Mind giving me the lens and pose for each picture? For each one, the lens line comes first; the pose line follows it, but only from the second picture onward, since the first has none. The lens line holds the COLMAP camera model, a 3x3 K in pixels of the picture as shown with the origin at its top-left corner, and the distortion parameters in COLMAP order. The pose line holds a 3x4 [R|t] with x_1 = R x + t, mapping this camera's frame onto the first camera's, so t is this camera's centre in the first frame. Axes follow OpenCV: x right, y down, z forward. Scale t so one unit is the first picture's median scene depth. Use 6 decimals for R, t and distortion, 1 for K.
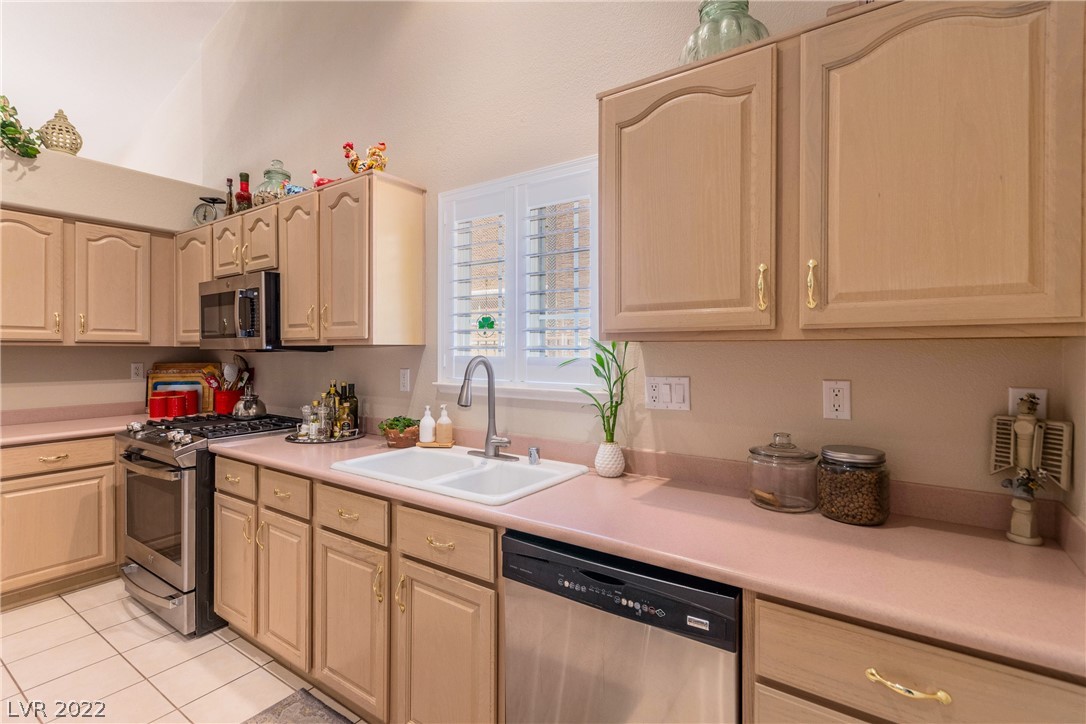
lens RADIAL K [[509.1, 0, 535.8], [0, 509.1, 354.6], [0, 0, 1]] dist [0.003857, -0.000043]
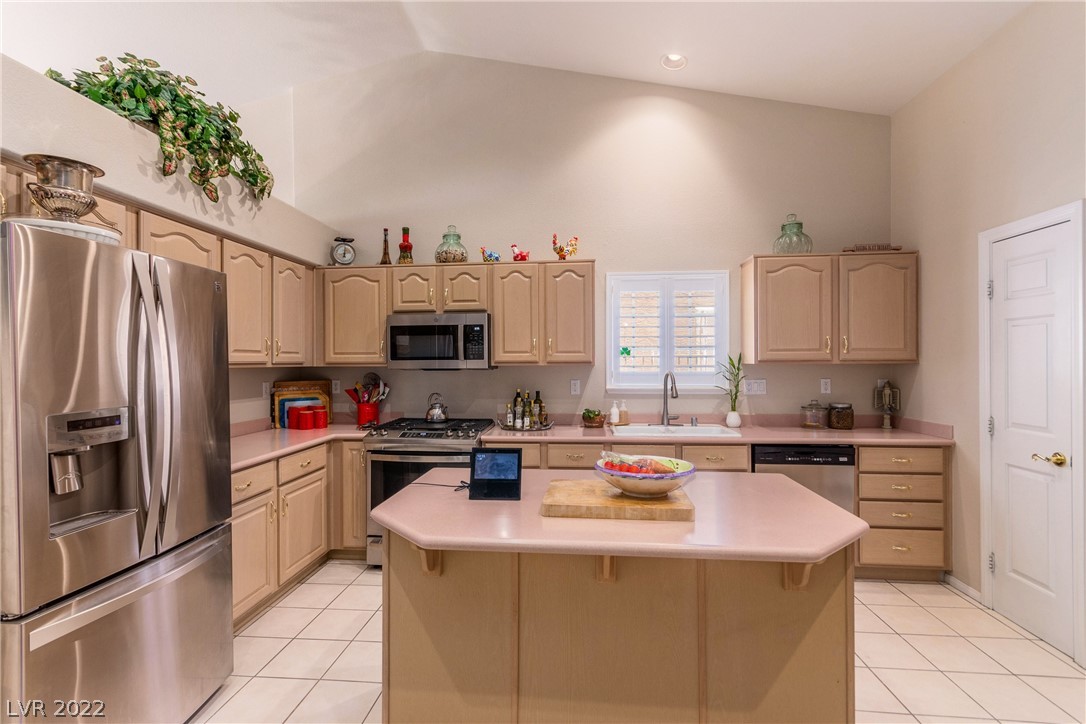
lens RADIAL K [[509.1, 0, 538.5], [0, 509.1, 362.7], [0, 0, 1]] dist [0.003857, -0.000043]
pose [[0.865455, -0.007445, 0.500932, -1.605302], [0.010107, 0.999946, -0.002600, -0.031368], [-0.500885, 0.007313, 0.865483, -0.414448]]
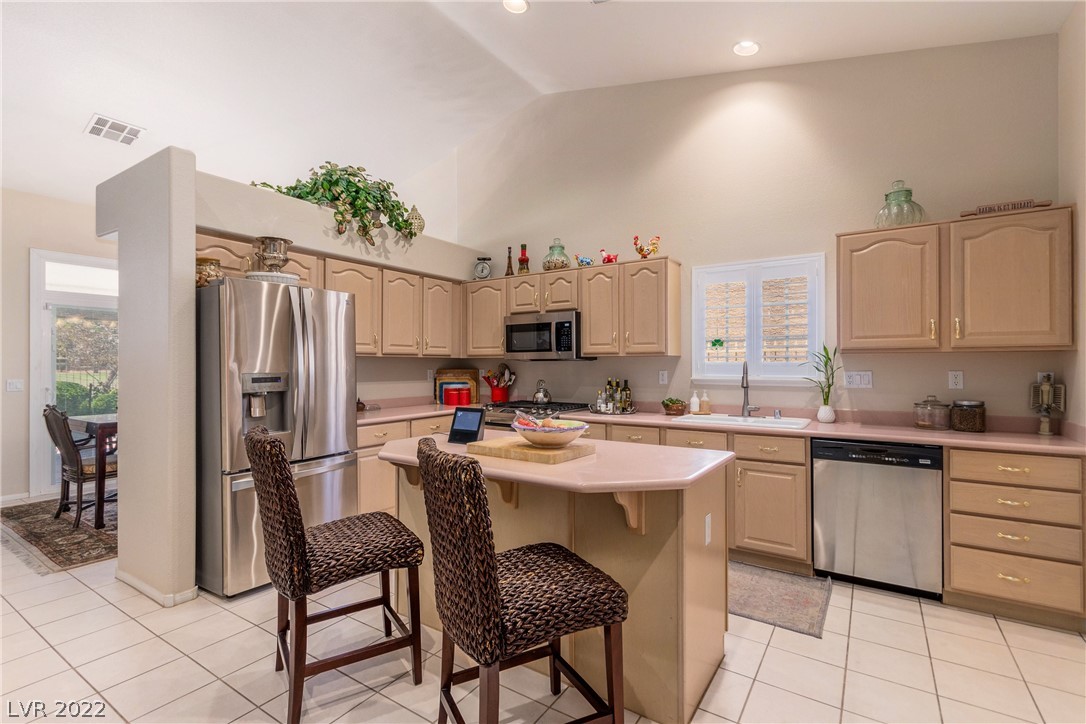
lens RADIAL K [[509.1, 0, 531.5], [0, 509.1, 364.9], [0, 0, 1]] dist [0.003857, -0.000043]
pose [[0.999821, -0.003556, 0.018597, -1.011354], [0.003668, 0.999975, -0.006006, 0.026168], [-0.018575, 0.006073, 0.999809, -0.913809]]
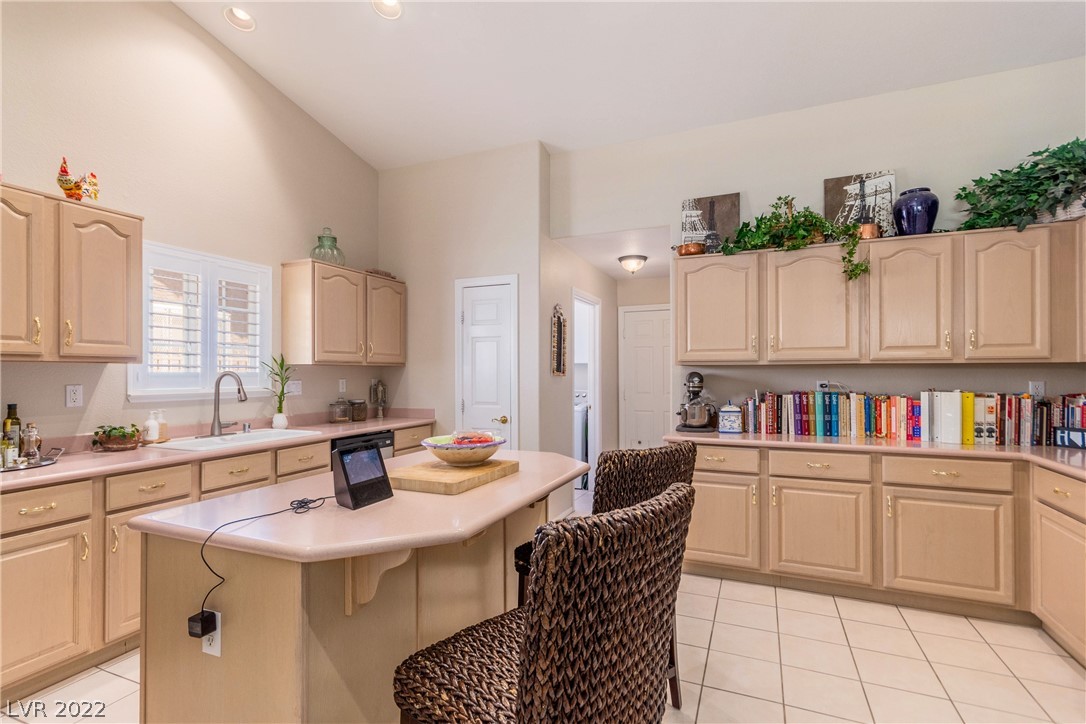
lens RADIAL K [[509.1, 0, 530.2], [0, 509.1, 371.6], [0, 0, 1]] dist [0.003857, -0.000043]
pose [[-0.196998, 0.000519, 0.980404, -2.063389], [0.009741, 0.999952, 0.001428, 0.011574], [-0.980356, 0.009831, -0.196993, 0.418652]]
